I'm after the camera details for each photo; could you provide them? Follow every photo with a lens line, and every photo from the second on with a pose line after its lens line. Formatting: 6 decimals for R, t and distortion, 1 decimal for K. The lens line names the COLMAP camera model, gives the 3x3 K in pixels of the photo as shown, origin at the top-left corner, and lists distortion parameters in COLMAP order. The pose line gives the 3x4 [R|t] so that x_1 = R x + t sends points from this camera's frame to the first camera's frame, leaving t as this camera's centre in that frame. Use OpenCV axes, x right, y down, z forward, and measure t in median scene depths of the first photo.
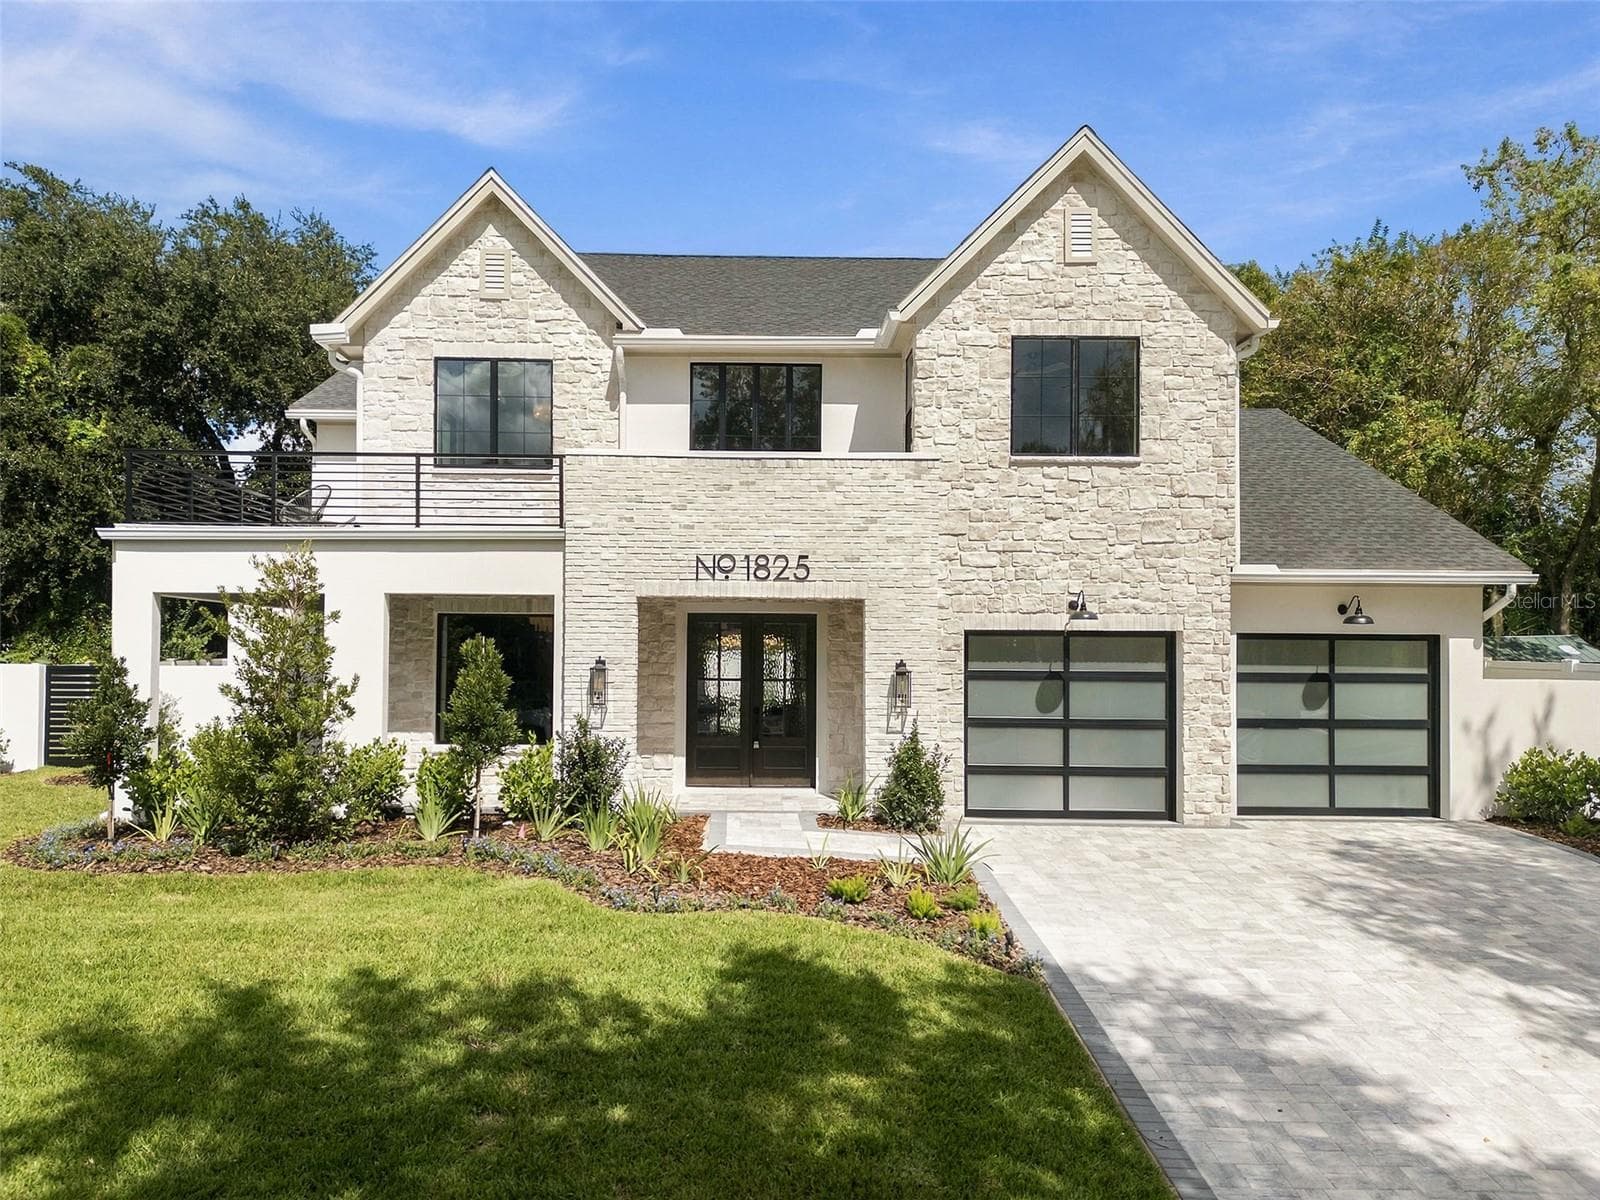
lens RADIAL K [[1175.7, 0, 764.7], [0, 1175.7, 650.3], [0, 0, 1]] dist [0.048826, -0.043379]
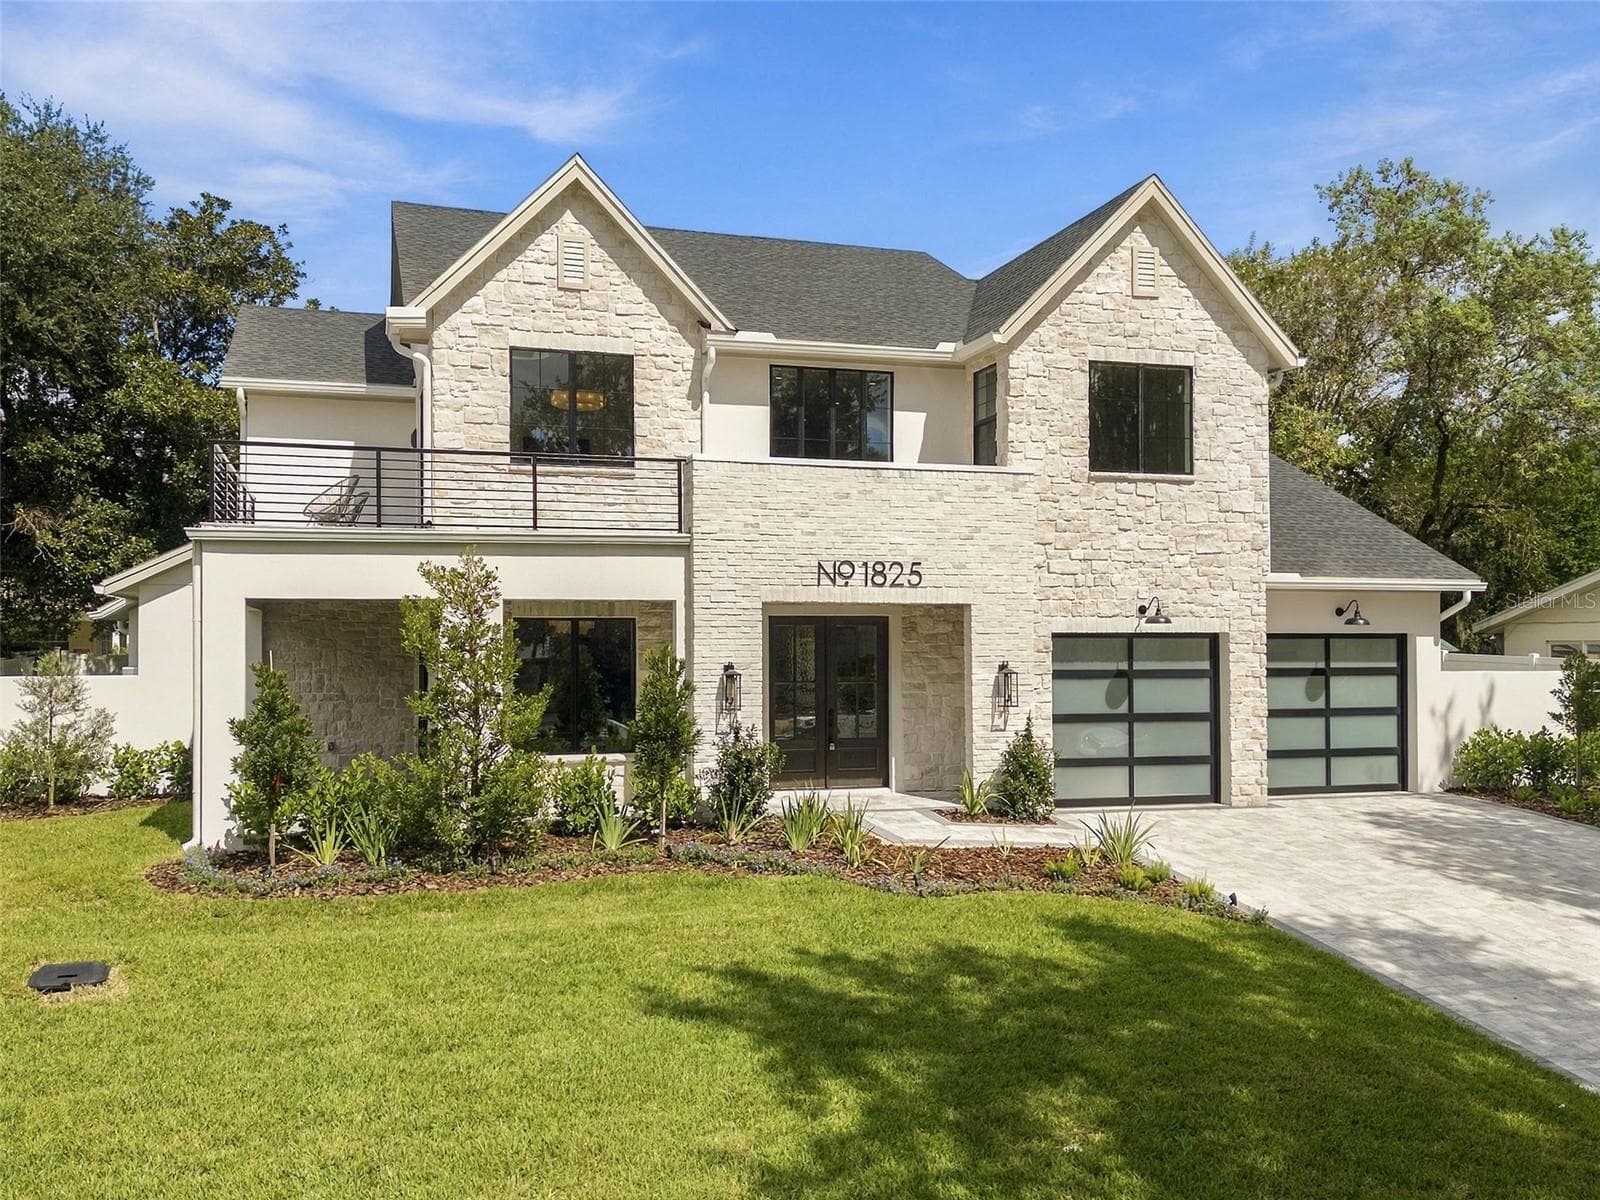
lens RADIAL K [[1412.0, 0, 802.3], [0, 1412.0, 645.3], [0, 0, 1]] dist [0.055802, -0.004772]
pose [[0.956703, -0.009781, 0.290901, -0.419547], [0.008164, 0.999944, 0.006774, -0.016320], [-0.290951, -0.004106, 0.956729, -0.164985]]
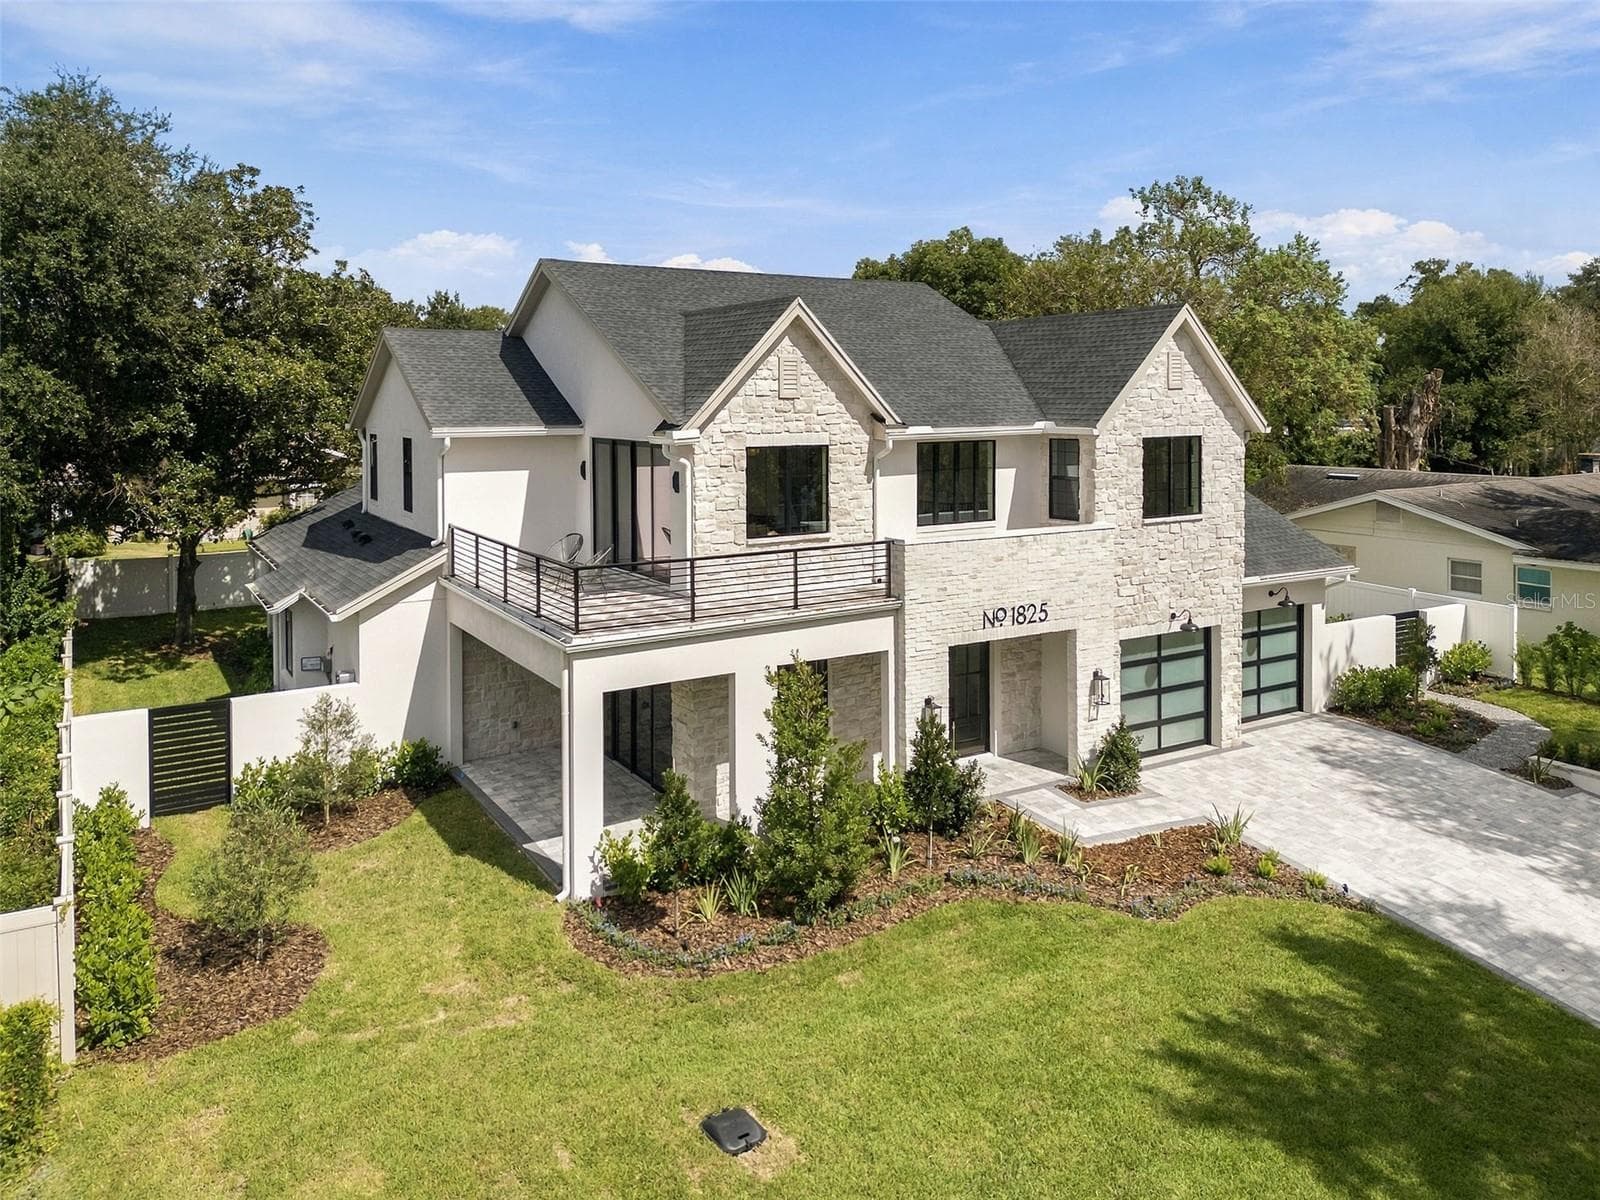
lens RADIAL K [[1178.8, 0, 768.2], [0, 1178.8, 439.7], [0, 0, 1]] dist [0.029946, -0.003755]
pose [[0.867764, -0.034045, 0.495808, -0.917749], [0.011363, 0.998749, 0.048691, -0.338650], [-0.496846, -0.036618, 0.867066, -0.042598]]
